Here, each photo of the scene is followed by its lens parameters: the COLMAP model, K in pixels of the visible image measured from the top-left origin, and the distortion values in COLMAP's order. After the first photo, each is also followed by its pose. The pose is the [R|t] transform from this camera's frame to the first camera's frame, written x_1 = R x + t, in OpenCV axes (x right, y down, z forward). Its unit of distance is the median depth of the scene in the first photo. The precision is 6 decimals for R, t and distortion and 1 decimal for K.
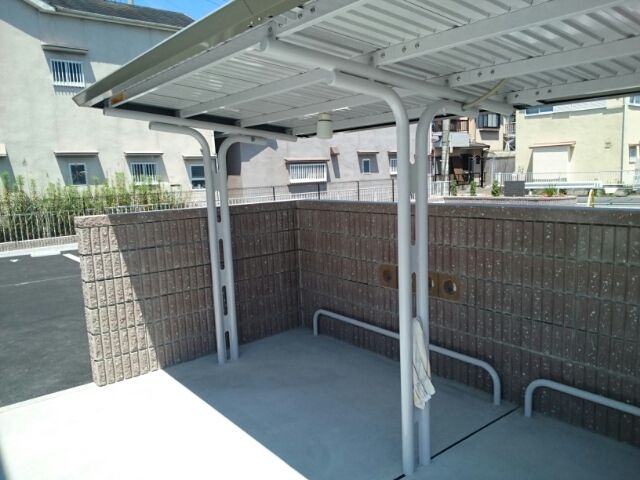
lens RADIAL K [[499.8, 0, 320.0], [0, 499.8, 240.0], [0, 0, 1]] dist [0.058966, -0.000692]
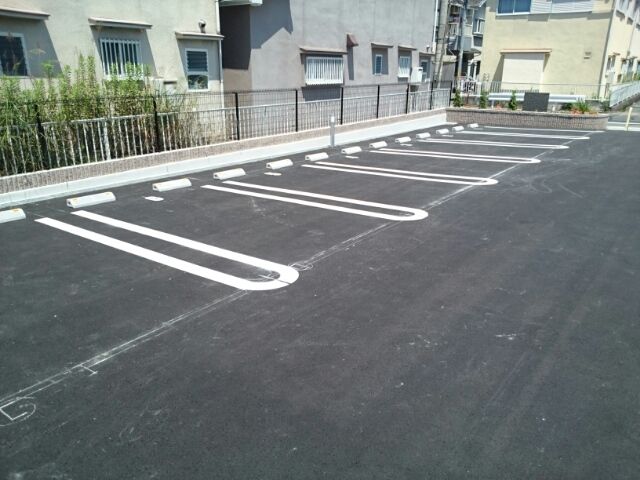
lens RADIAL K [[512.3, 0, 320.0], [0, 512.3, 240.0], [0, 0, 1]] dist [0.000667, 0.005549]
pose [[0.961540, -0.042140, 0.271413, -0.230701], [-0.008008, 0.983439, 0.181062, -0.028702], [-0.274548, -0.176272, 0.945279, 0.267434]]
